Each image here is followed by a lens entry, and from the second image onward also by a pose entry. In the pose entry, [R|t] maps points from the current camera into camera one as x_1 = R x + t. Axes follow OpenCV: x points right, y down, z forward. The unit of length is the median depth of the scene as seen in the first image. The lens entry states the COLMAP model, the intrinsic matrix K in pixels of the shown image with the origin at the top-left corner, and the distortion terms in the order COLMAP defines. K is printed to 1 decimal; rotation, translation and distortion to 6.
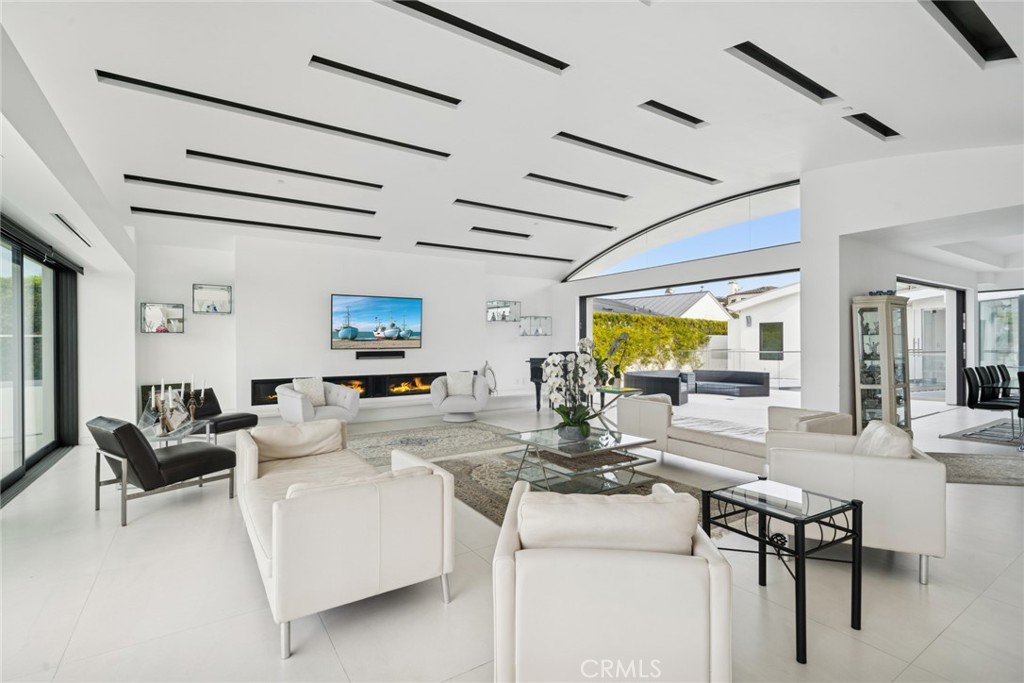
lens RADIAL K [[484.3, 0, 508.9], [0, 484.3, 340.9], [0, 0, 1]] dist [-0.001324, -0.000273]
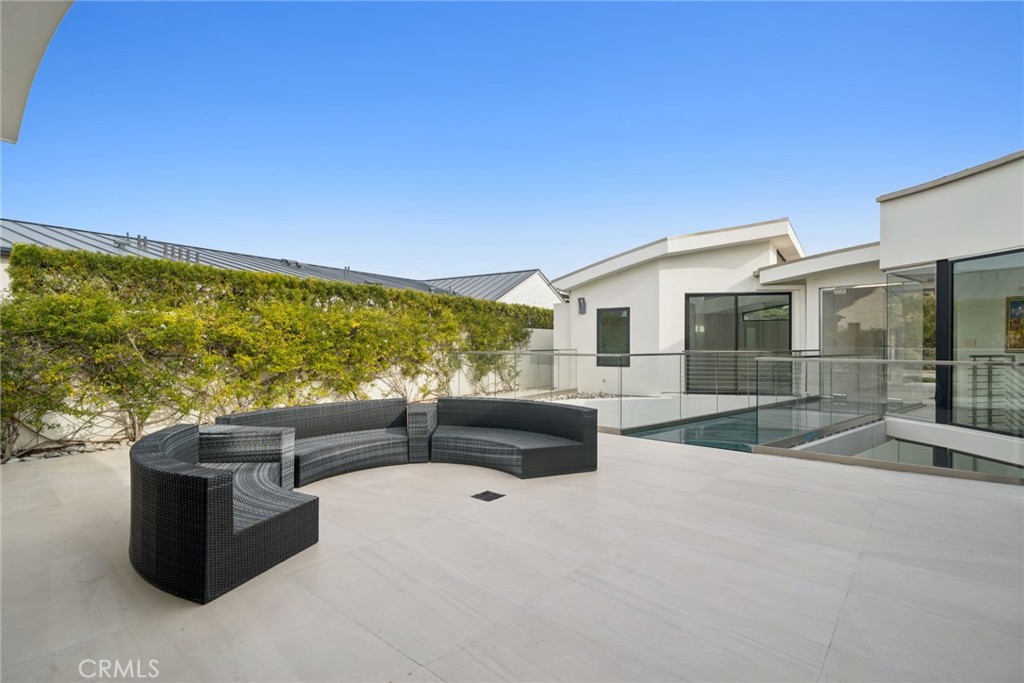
lens RADIAL K [[484.3, 0, 511.6], [0, 484.3, 342.0], [0, 0, 1]] dist [-0.001324, -0.000273]
pose [[0.962349, 0.010603, 0.271610, 0.229760], [-0.011995, 0.999922, 0.003466, 0.004877], [-0.271552, -0.006593, 0.962401, 0.403712]]
